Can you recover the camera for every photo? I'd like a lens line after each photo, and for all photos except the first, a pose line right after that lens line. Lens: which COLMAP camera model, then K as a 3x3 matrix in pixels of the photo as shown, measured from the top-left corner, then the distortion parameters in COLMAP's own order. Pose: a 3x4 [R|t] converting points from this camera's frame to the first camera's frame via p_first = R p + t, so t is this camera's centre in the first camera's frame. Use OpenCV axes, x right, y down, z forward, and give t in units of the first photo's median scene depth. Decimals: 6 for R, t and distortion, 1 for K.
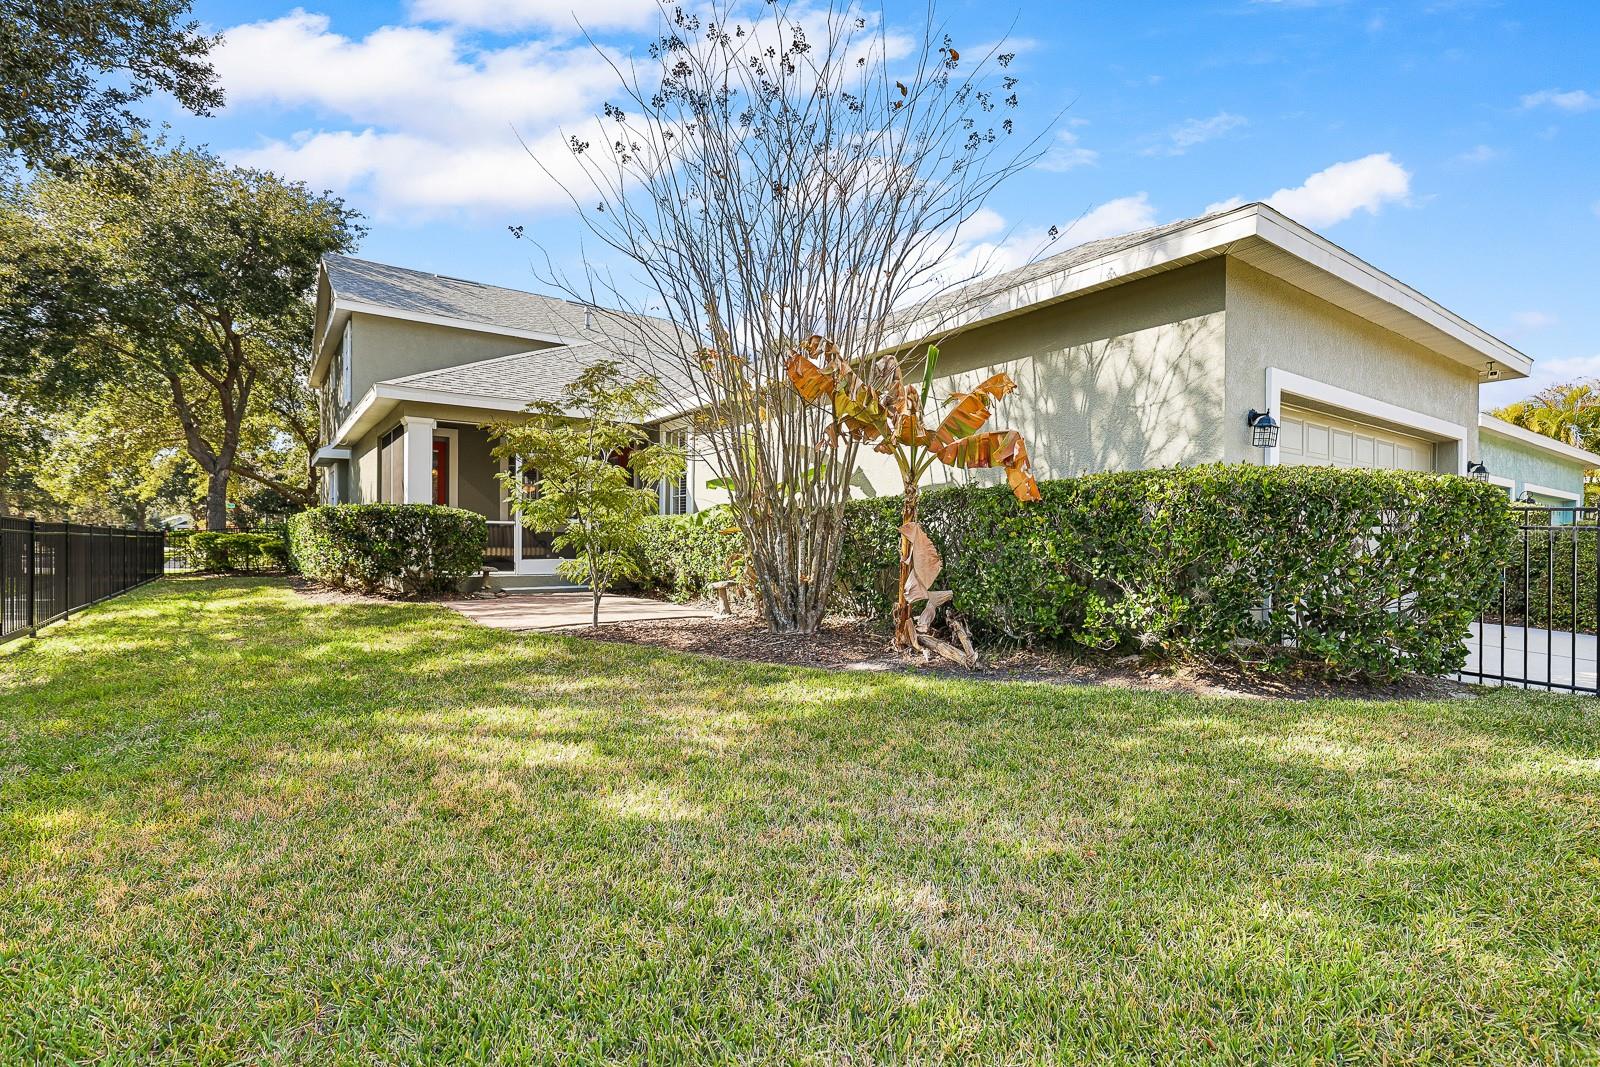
lens RADIAL K [[760.2, 0, 797.5], [0, 760.2, 539.6], [0, 0, 1]] dist [0.005495, 0.000154]
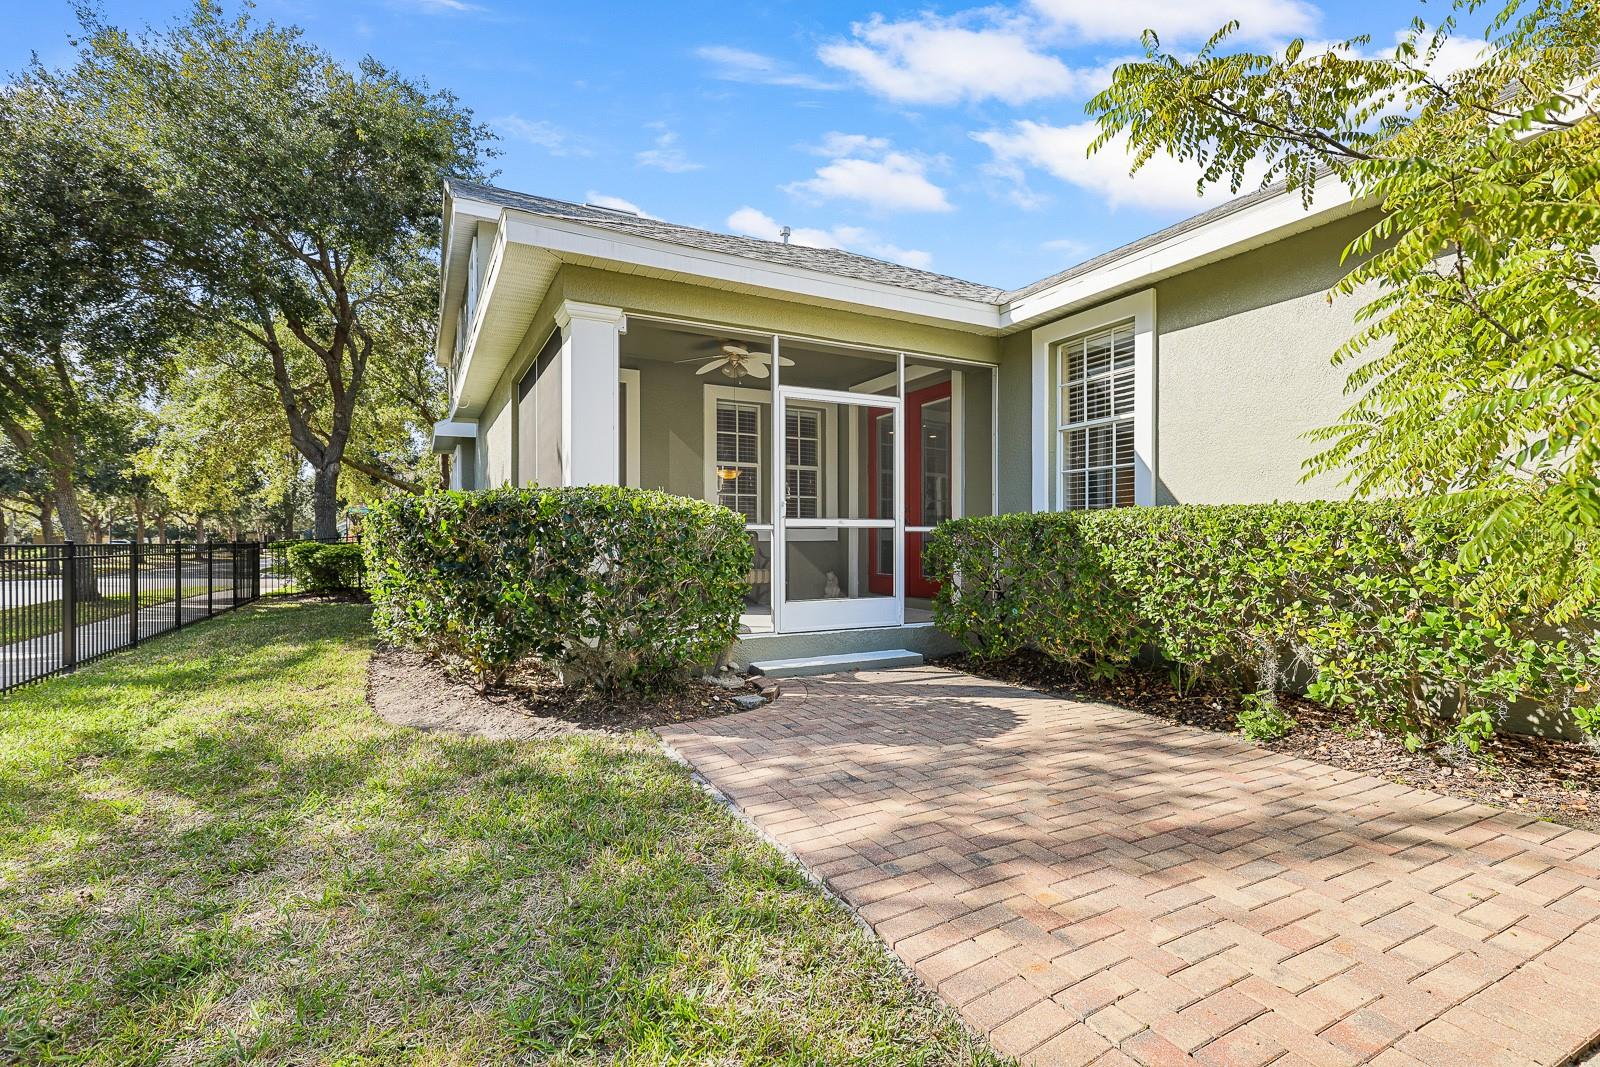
lens RADIAL K [[760.2, 0, 806.2], [0, 760.2, 533.3], [0, 0, 1]] dist [0.005495, 0.000154]
pose [[0.990098, -0.009648, -0.140048, -0.210675], [0.008540, 0.999927, -0.008507, -0.010693], [0.140120, 0.007227, 0.990108, 0.386845]]
